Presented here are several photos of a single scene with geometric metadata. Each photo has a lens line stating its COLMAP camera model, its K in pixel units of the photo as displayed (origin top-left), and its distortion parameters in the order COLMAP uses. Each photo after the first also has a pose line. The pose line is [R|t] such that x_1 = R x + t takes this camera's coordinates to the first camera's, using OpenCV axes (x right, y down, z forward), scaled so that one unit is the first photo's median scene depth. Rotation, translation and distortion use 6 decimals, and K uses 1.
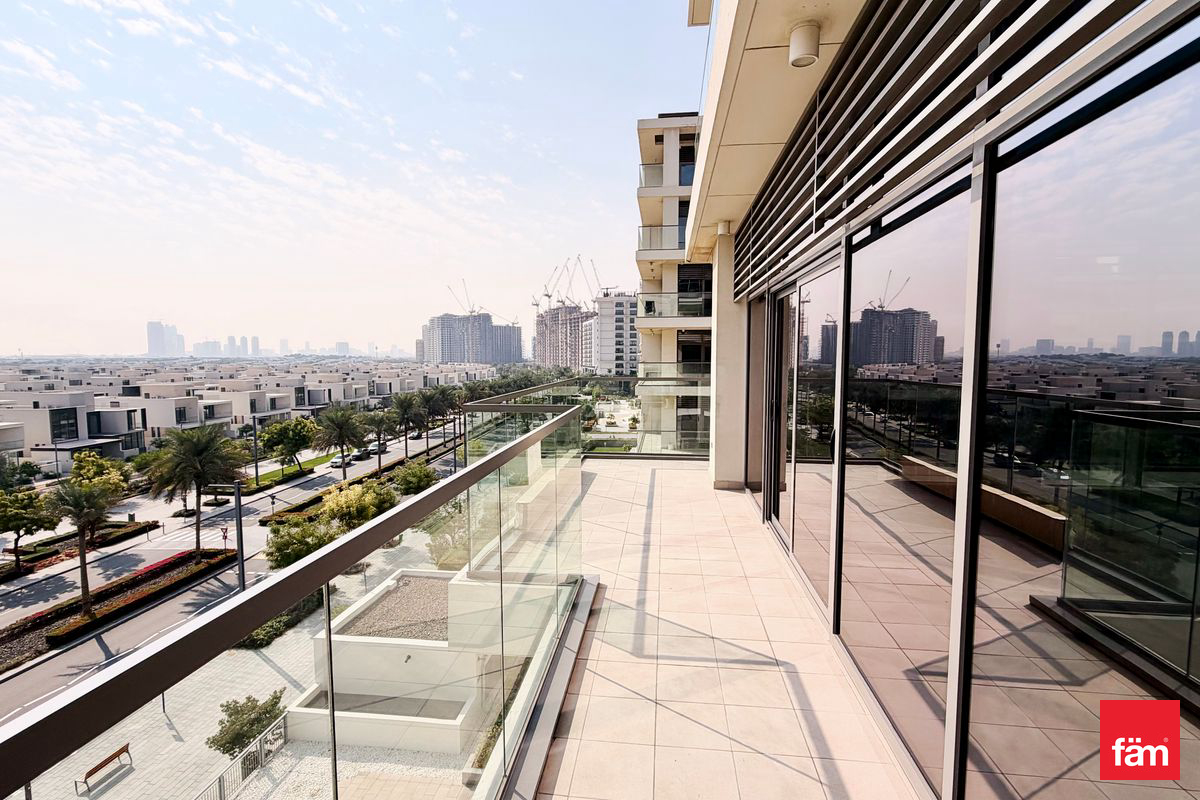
lens RADIAL K [[582.2, 0, 597.0], [0, 582.2, 401.6], [0, 0, 1]] dist [0.001142, 0.000149]
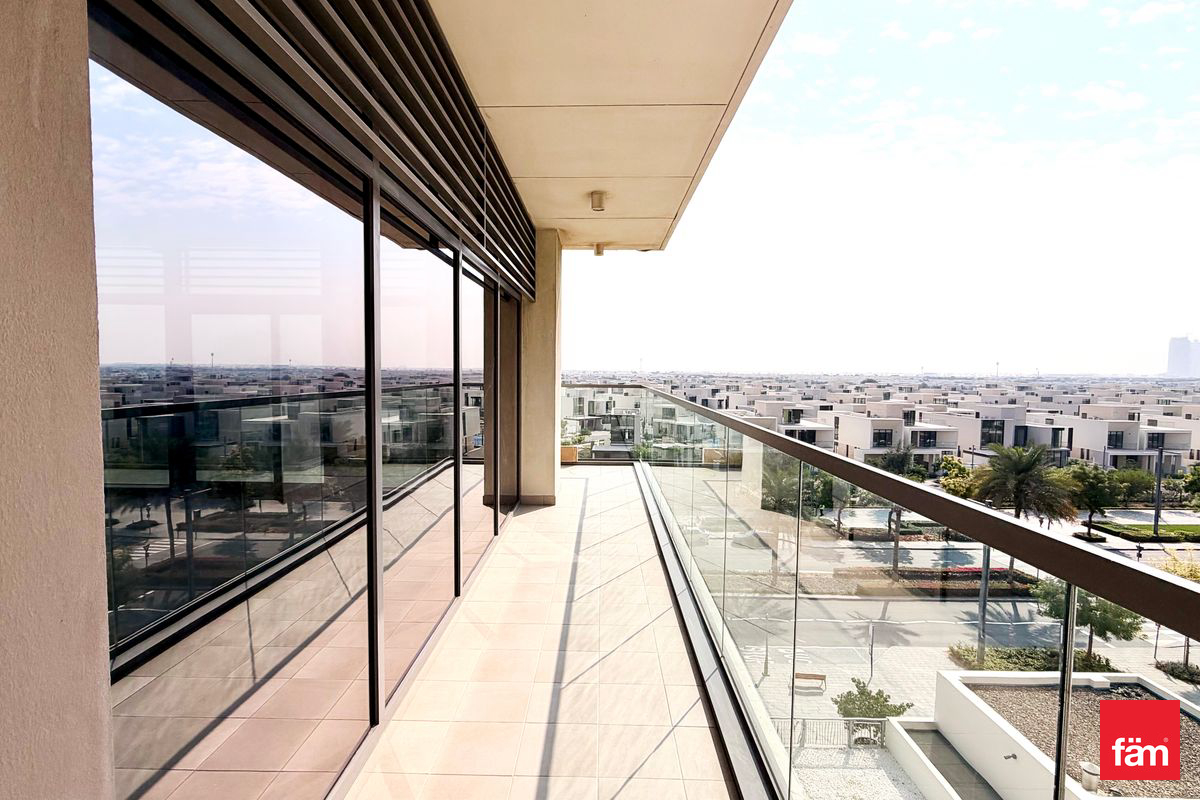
lens RADIAL K [[582.2, 0, 597.0], [0, 582.2, 401.6], [0, 0, 1]] dist [0.001142, 0.000149]
pose [[0.102005, 0.056917, -0.993154, 0.151878], [-0.089921, 0.994802, 0.047776, -0.009664], [0.990711, 0.084432, 0.106593, 0.131187]]
